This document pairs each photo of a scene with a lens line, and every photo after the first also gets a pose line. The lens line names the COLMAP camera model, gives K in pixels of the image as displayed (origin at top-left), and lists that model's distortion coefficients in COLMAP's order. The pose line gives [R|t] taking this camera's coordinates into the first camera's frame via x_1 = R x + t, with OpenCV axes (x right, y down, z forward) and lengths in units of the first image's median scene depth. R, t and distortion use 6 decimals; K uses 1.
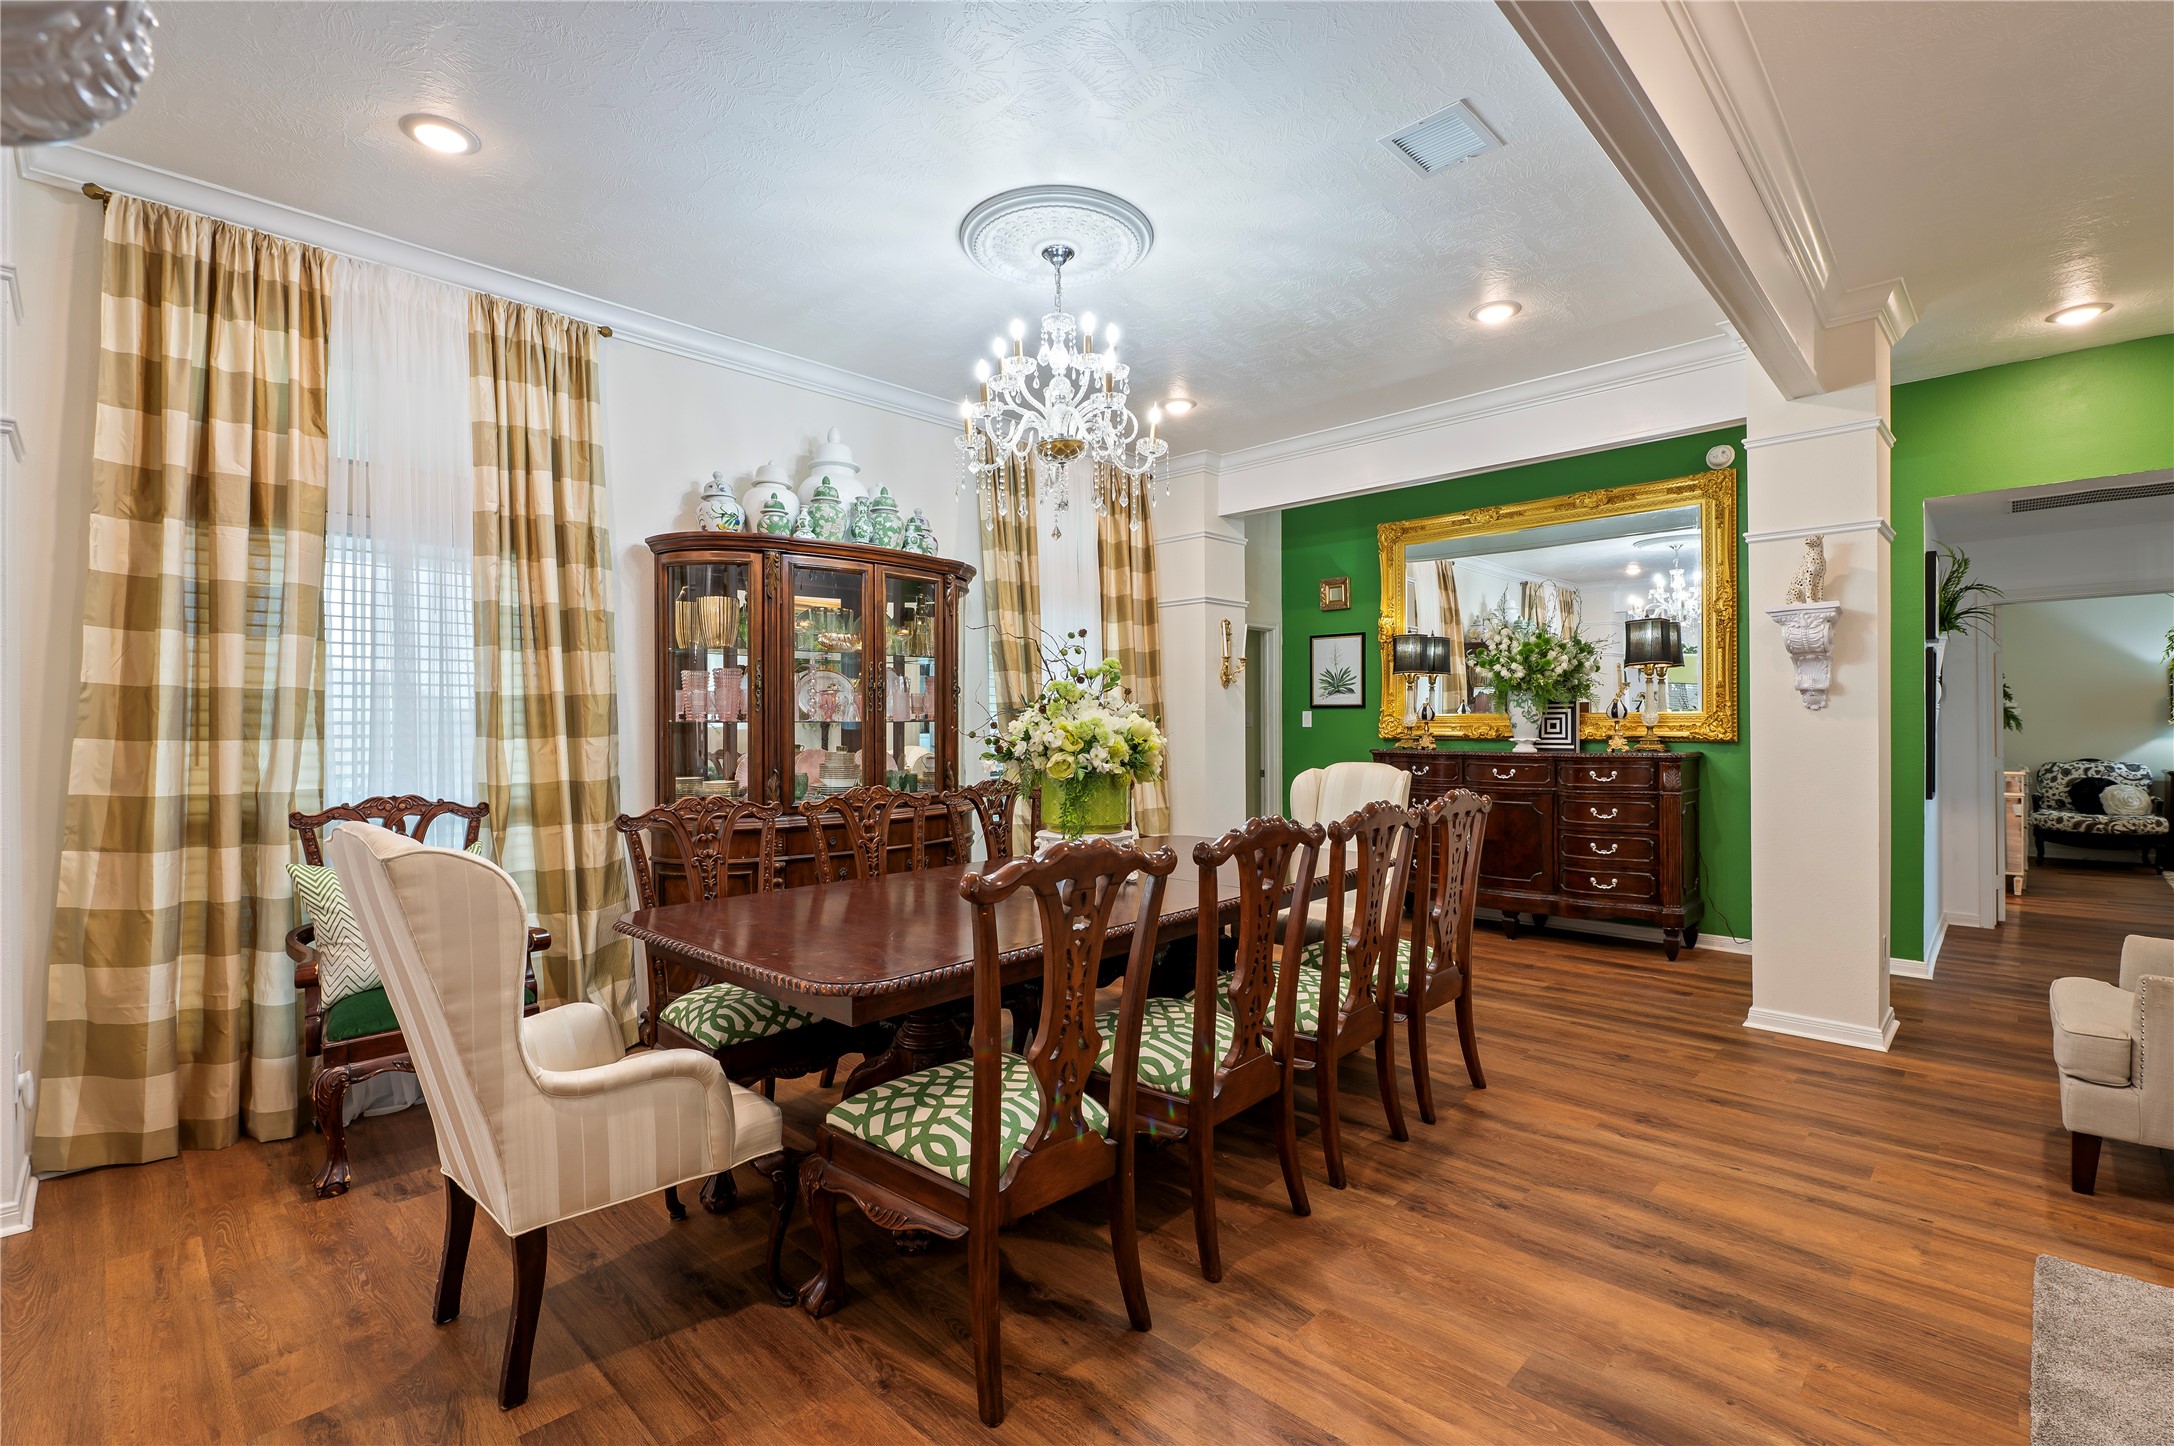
lens RADIAL K [[979.7, 0, 1123.9], [0, 979.7, 722.3], [0, 0, 1]] dist [-0.005958, -0.000539]
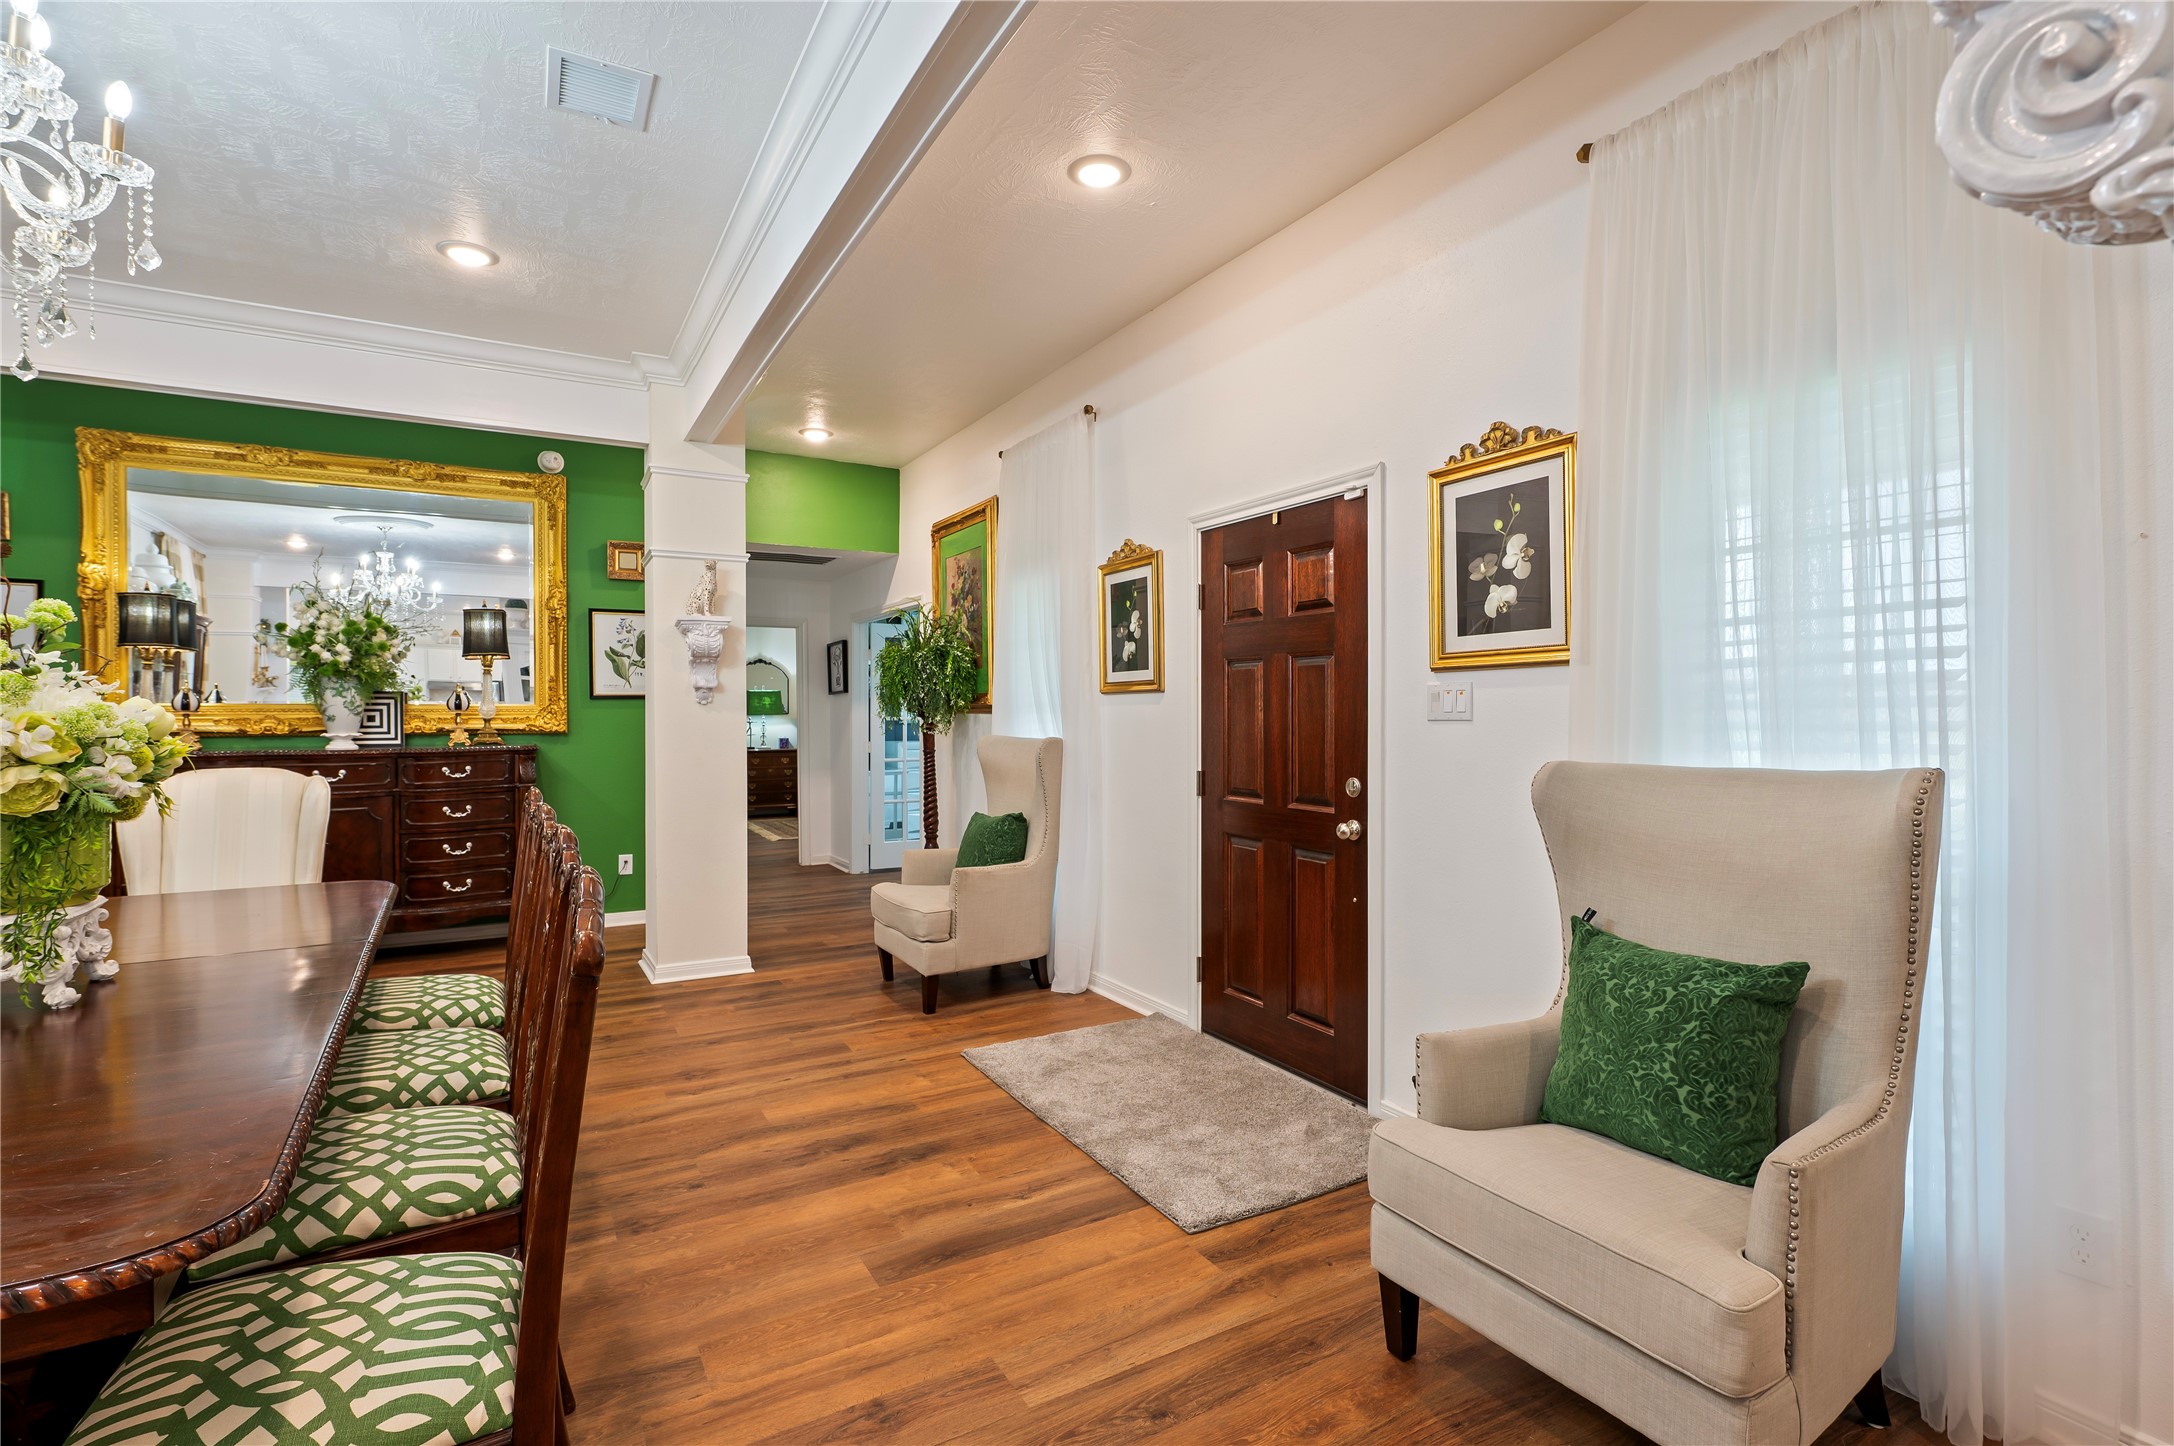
lens RADIAL K [[963.1, 0, 1093.5], [0, 963.1, 717.4], [0, 0, 1]] dist [-0.004550, 0.000138]
pose [[0.295128, -0.000639, 0.955458, -0.281217], [-0.001467, 0.999998, 0.001122, 0.001039], [-0.955457, -0.001733, 0.295126, 0.189749]]
